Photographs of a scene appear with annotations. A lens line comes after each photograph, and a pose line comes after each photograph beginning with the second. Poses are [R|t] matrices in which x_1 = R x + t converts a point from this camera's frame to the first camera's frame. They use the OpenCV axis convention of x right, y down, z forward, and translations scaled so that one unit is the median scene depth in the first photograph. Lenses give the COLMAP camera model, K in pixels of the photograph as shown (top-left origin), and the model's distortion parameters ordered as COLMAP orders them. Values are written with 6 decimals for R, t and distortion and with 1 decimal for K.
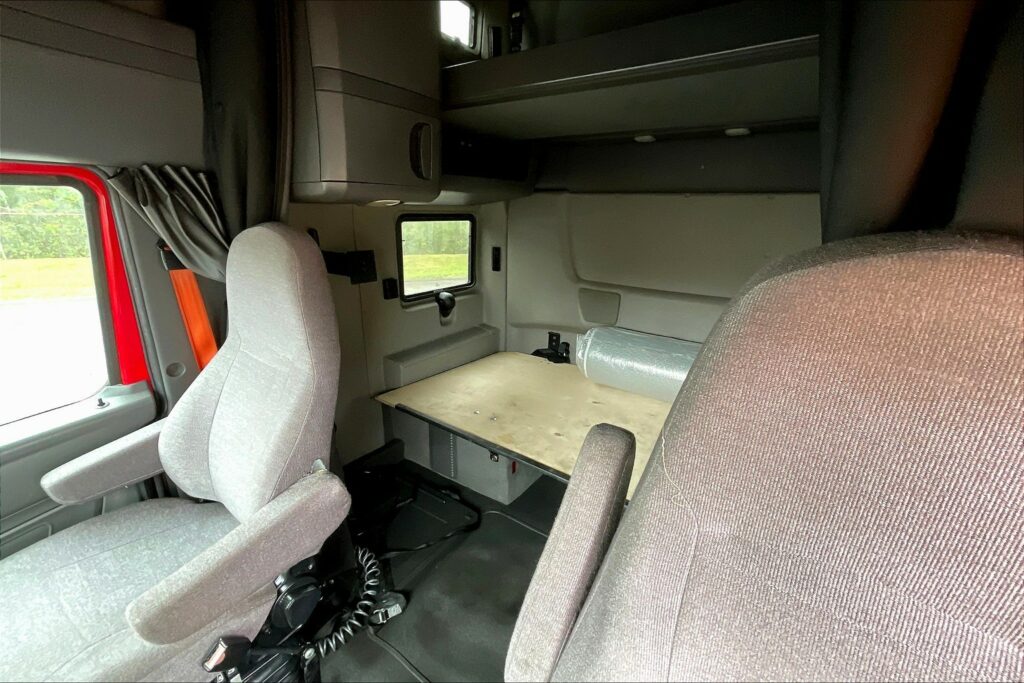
lens RADIAL K [[418.4, 0, 507.8], [0, 418.4, 341.9], [0, 0, 1]] dist [-0.002175, 0.002748]
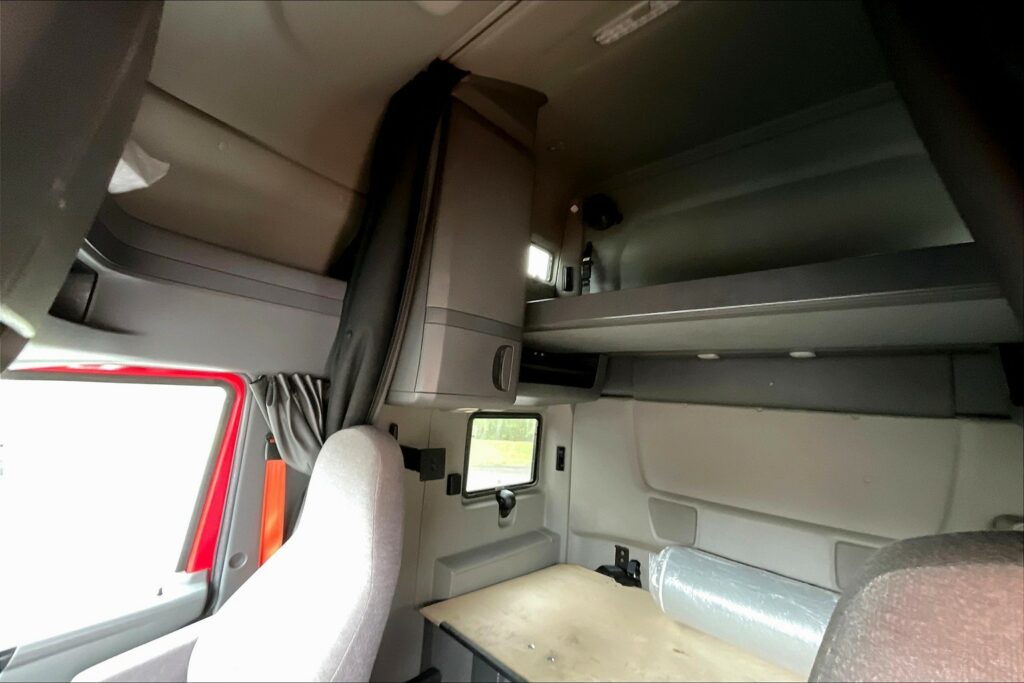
lens RADIAL K [[418.4, 0, 508.7], [0, 418.4, 340.6], [0, 0, 1]] dist [-0.002175, 0.002748]
pose [[0.988251, 0.034299, -0.148944, -0.025841], [-0.094750, 0.902134, -0.420924, -0.050033], [0.119930, 0.430091, 0.894784, -0.043935]]
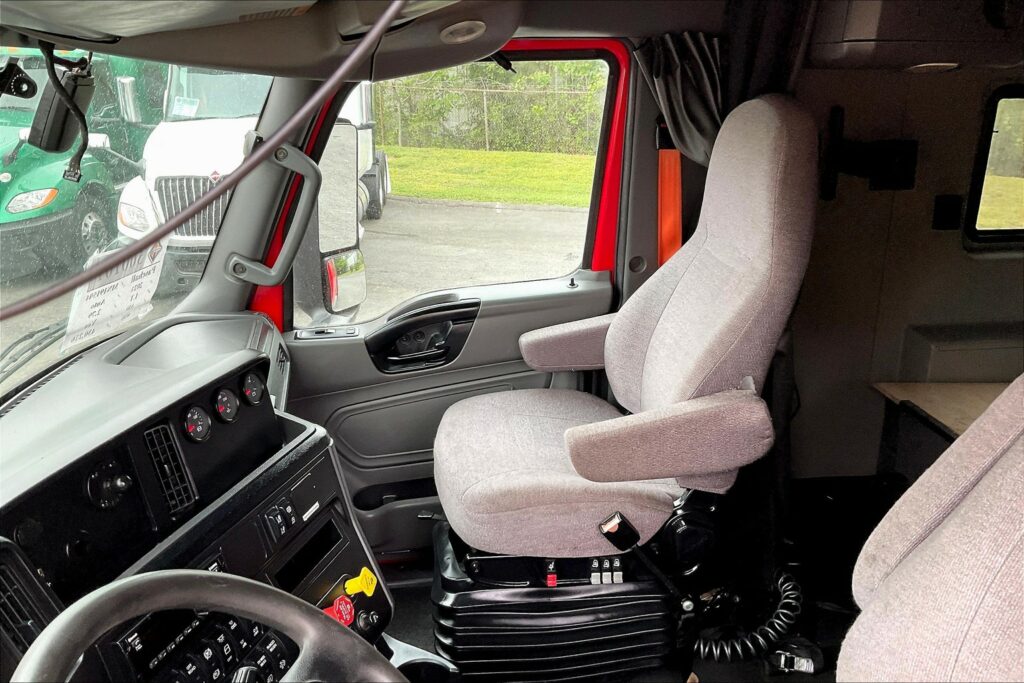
lens RADIAL K [[853.2, 0, 490.5], [0, 853.2, 379.1], [0, 0, 1]] dist [0.092548, -0.171092]
pose [[0.661056, 0.230847, -0.713943, 0.376771], [-0.209899, 0.970403, 0.119421, 0.158714], [0.720380, 0.070911, 0.689945, -0.491625]]
